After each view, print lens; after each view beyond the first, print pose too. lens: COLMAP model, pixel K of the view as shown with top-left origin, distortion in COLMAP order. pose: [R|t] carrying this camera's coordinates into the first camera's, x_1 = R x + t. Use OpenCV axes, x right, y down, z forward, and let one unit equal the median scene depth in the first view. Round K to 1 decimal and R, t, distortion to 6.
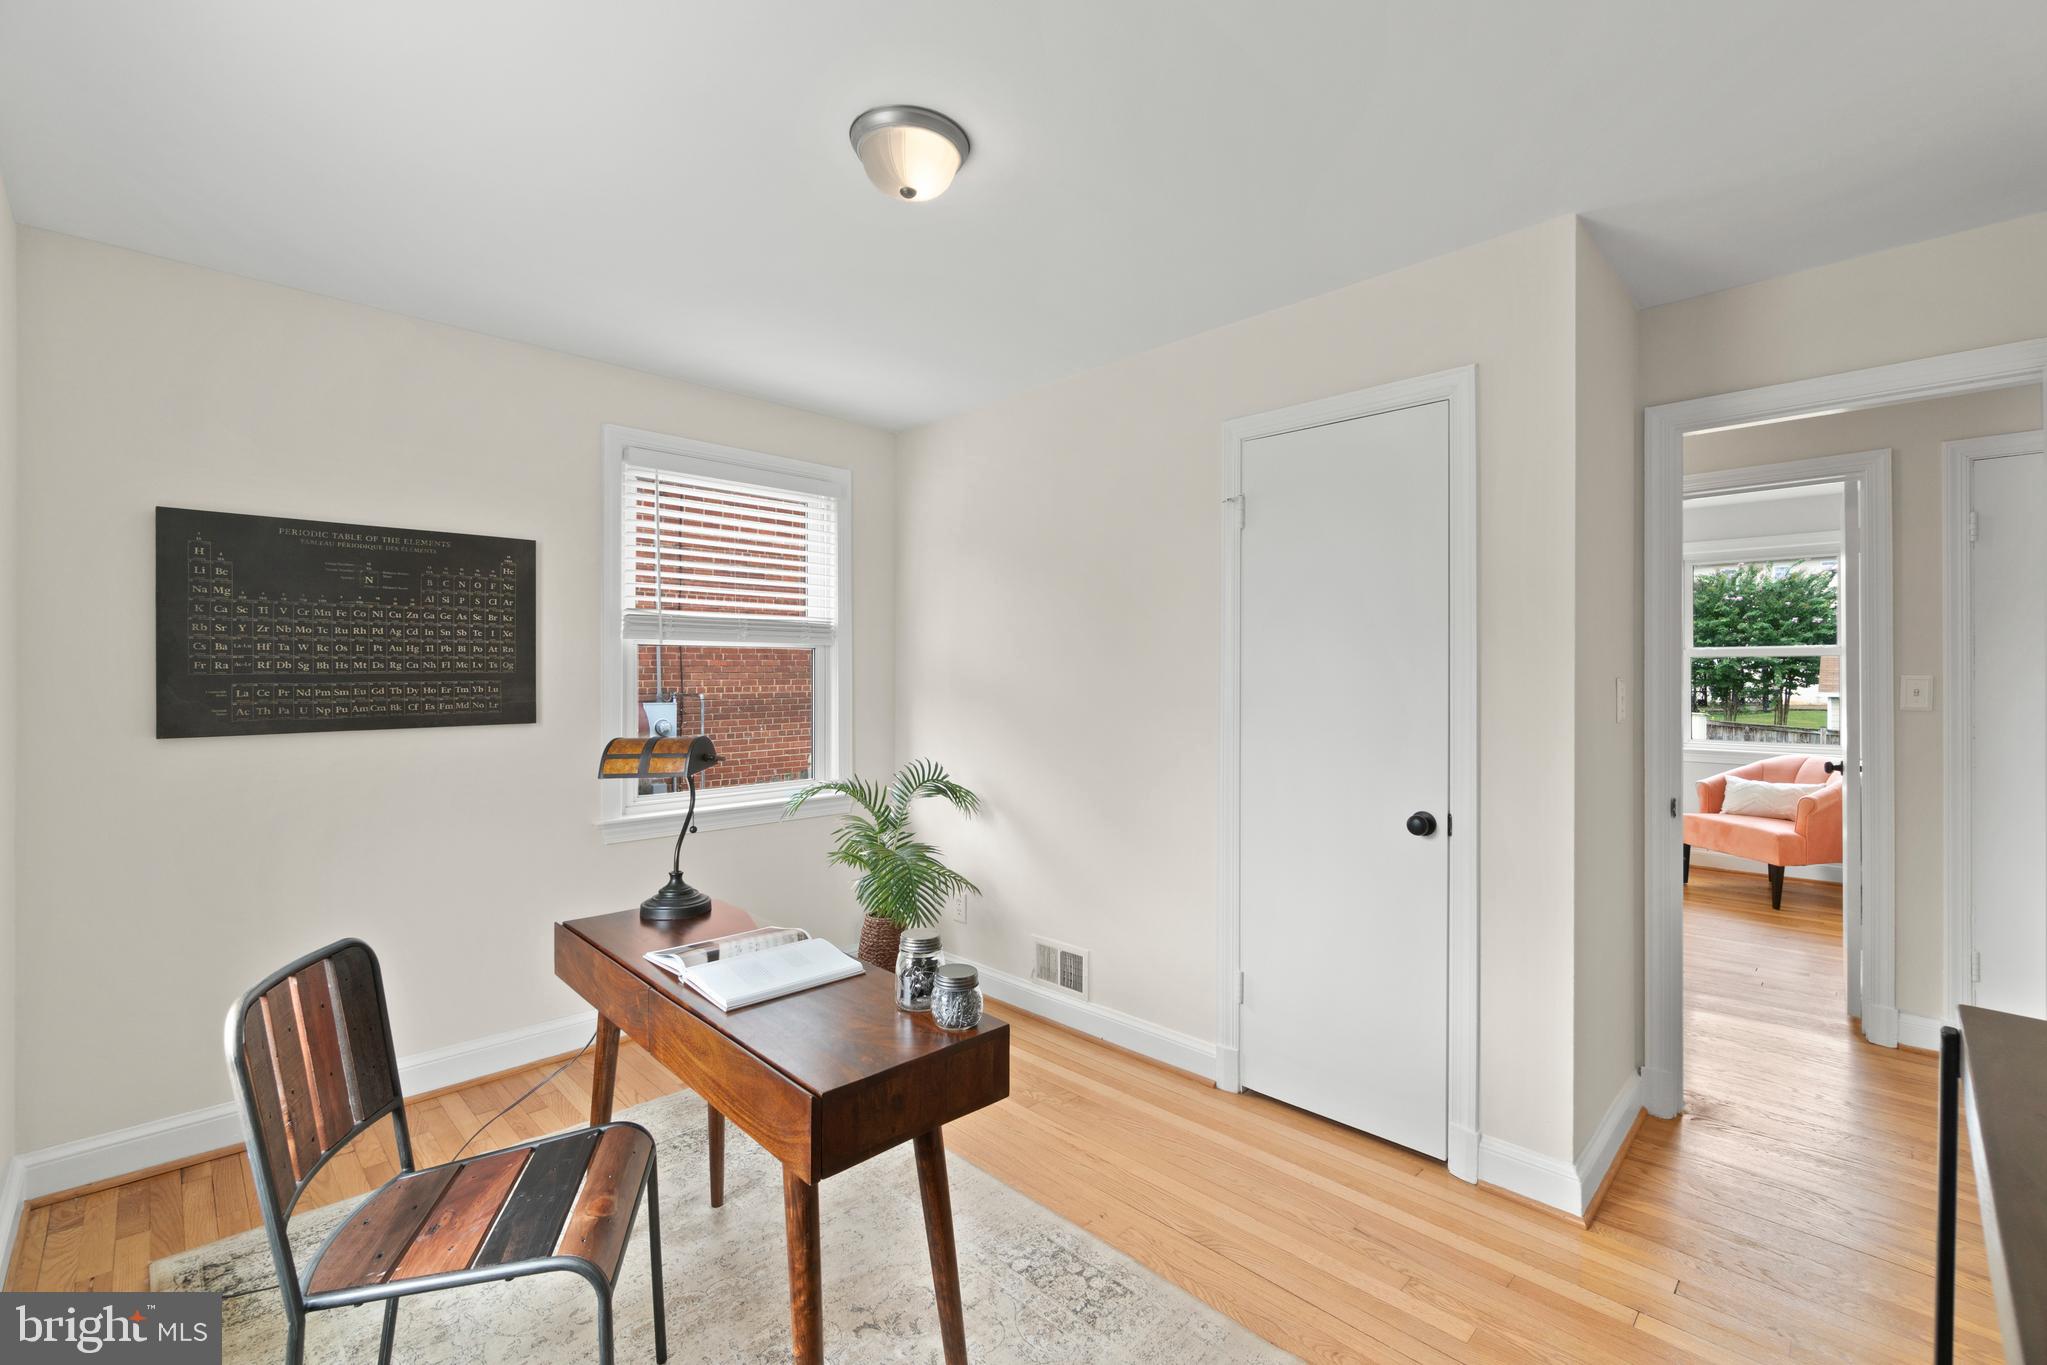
lens RADIAL K [[884.0, 0, 1027.8], [0, 884.0, 669.9], [0, 0, 1]] dist [0.002271, 0.000634]
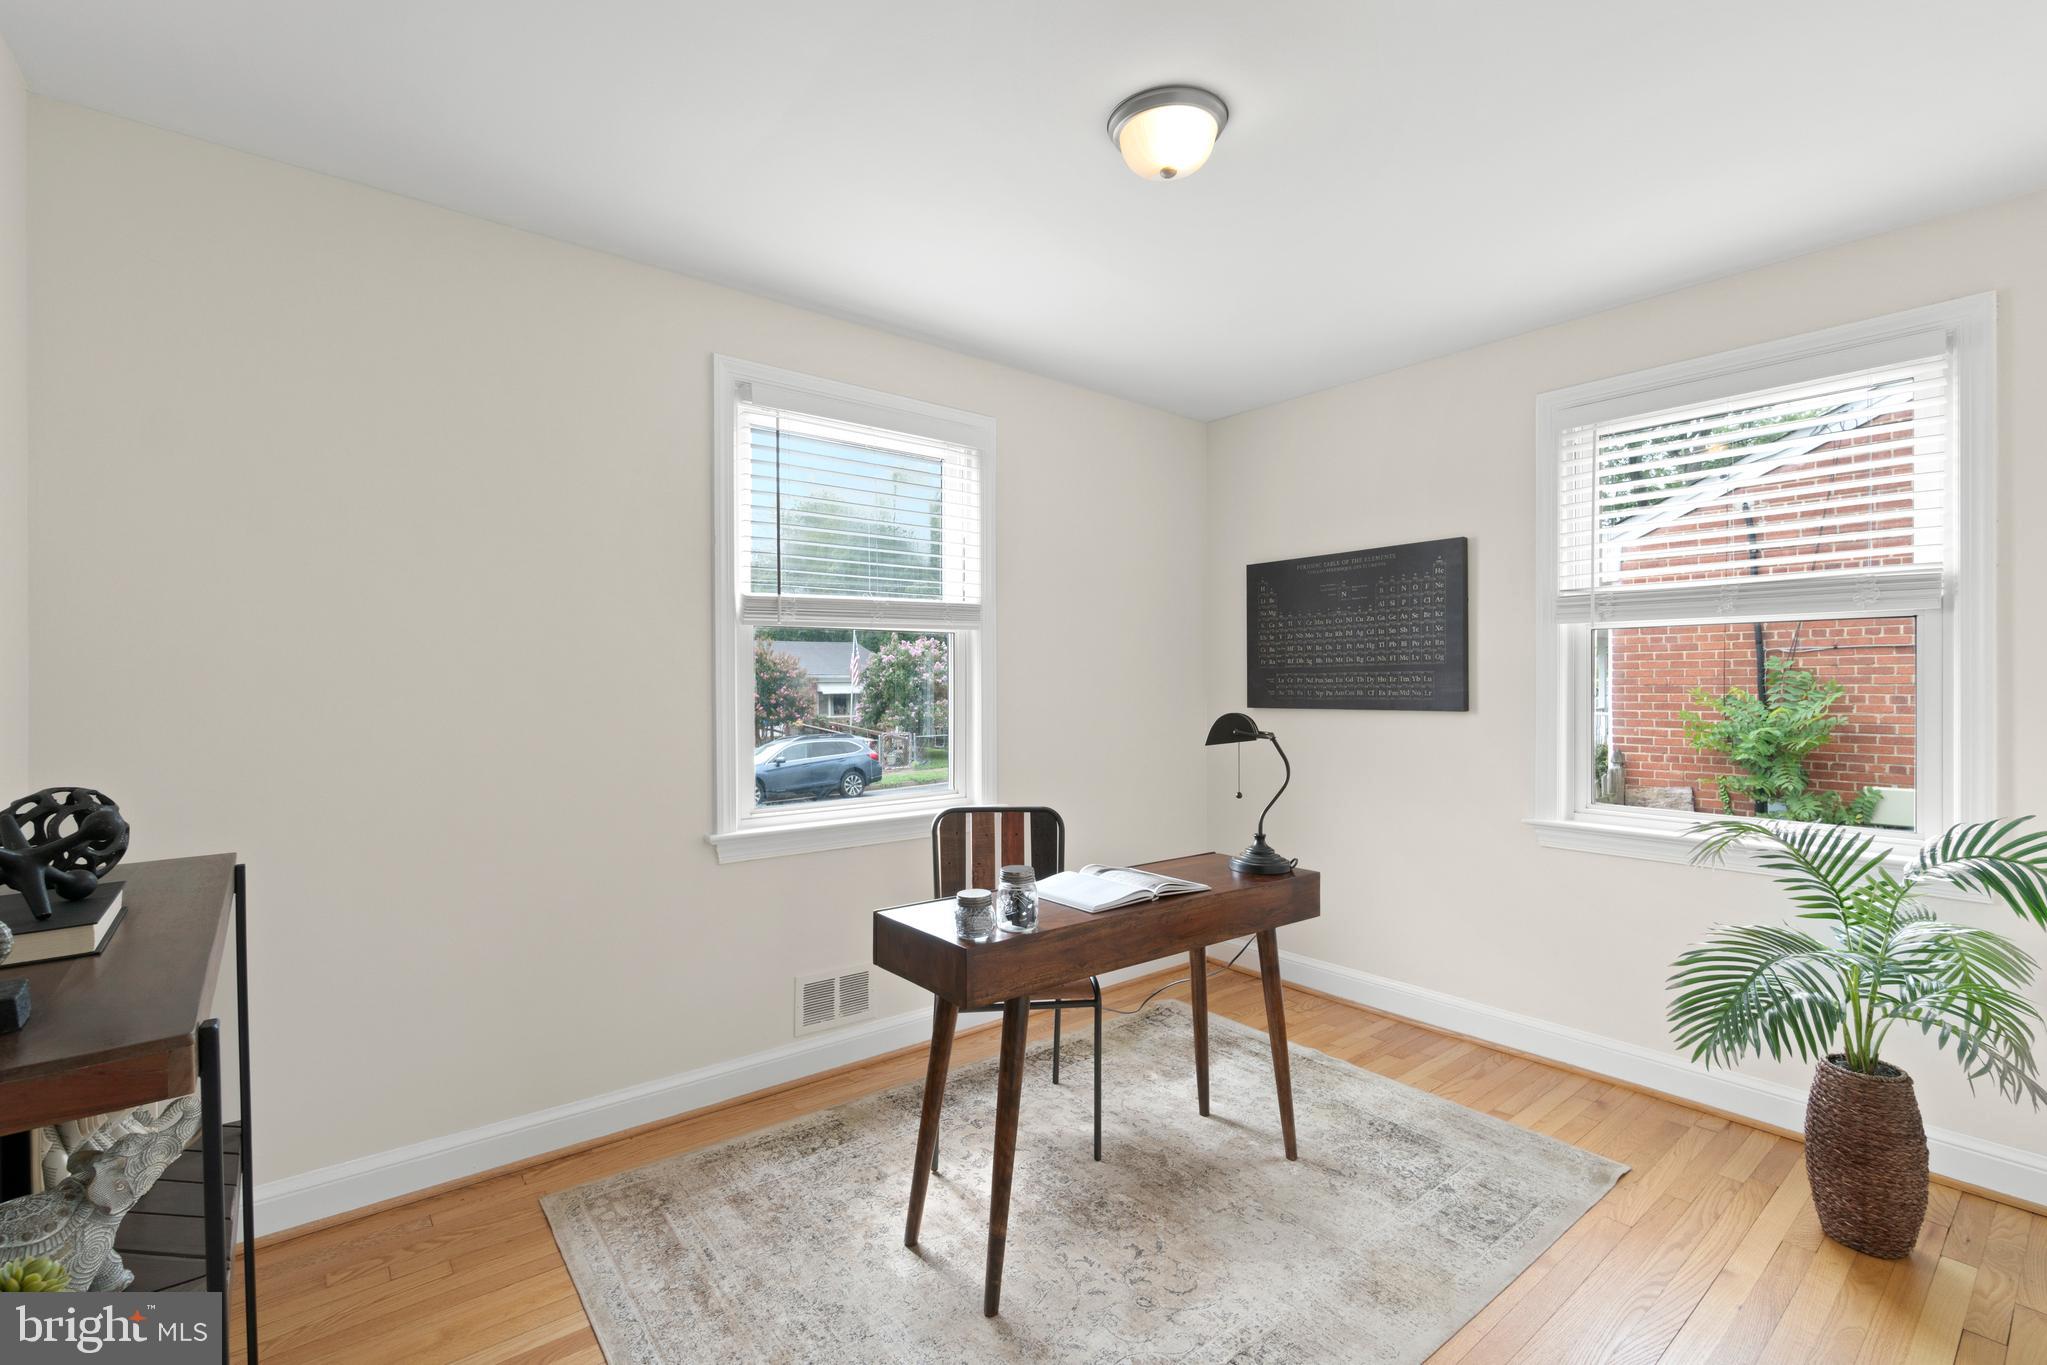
lens RADIAL K [[916.8, 0, 1023.5], [0, 916.8, 682.5], [0, 0, 1]] dist [0.001836, 0.000369]
pose [[-0.110301, -0.004767, -0.993887, 0.623000], [0.001569, 0.999986, -0.004971, 0.032894], [0.993897, -0.002107, -0.110292, 0.647980]]
